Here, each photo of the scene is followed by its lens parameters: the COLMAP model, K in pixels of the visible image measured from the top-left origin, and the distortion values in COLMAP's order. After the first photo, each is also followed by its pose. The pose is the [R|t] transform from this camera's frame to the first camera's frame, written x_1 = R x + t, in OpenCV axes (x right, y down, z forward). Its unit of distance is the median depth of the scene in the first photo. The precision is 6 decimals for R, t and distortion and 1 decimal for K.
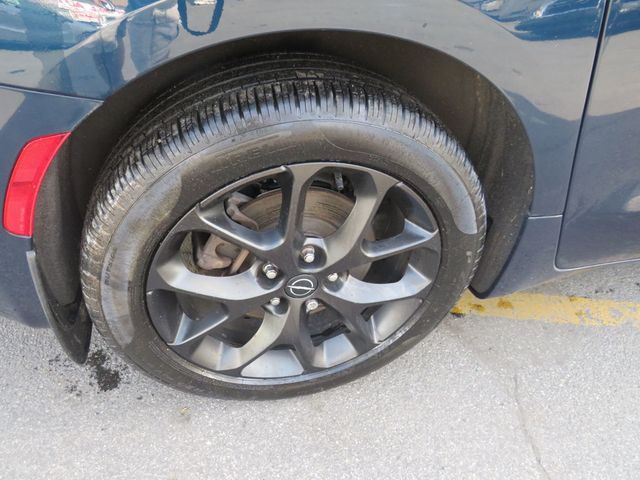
lens RADIAL K [[446.7, 0, 320.0], [0, 446.7, 240.0], [0, 0, 1]] dist [-0.055084, 0.002572]
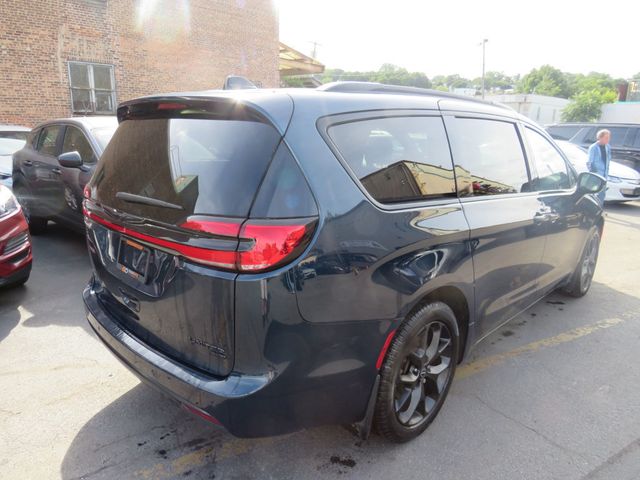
lens RADIAL K [[446.7, 0, 320.0], [0, 446.7, 240.0], [0, 0, 1]] dist [-0.055084, 0.002572]
pose [[0.843271, -0.179944, 0.506473, -1.912130], [0.373711, 0.873546, -0.311863, 0.006428], [-0.386309, 0.452259, 0.803882, -1.378346]]
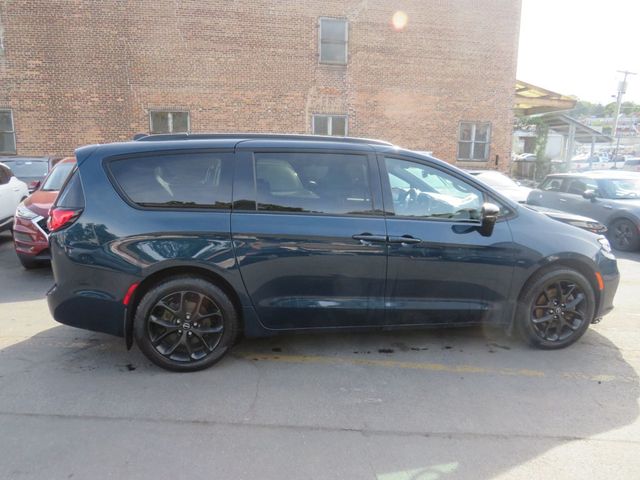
lens RADIAL K [[446.7, 0, 320.0], [0, 446.7, 240.0], [0, 0, 1]] dist [-0.055084, 0.002572]
pose [[0.995104, -0.044719, -0.088138, 1.608498], [-0.006486, 0.860312, -0.509727, 1.530545], [0.098620, 0.507803, 0.855810, -2.786779]]
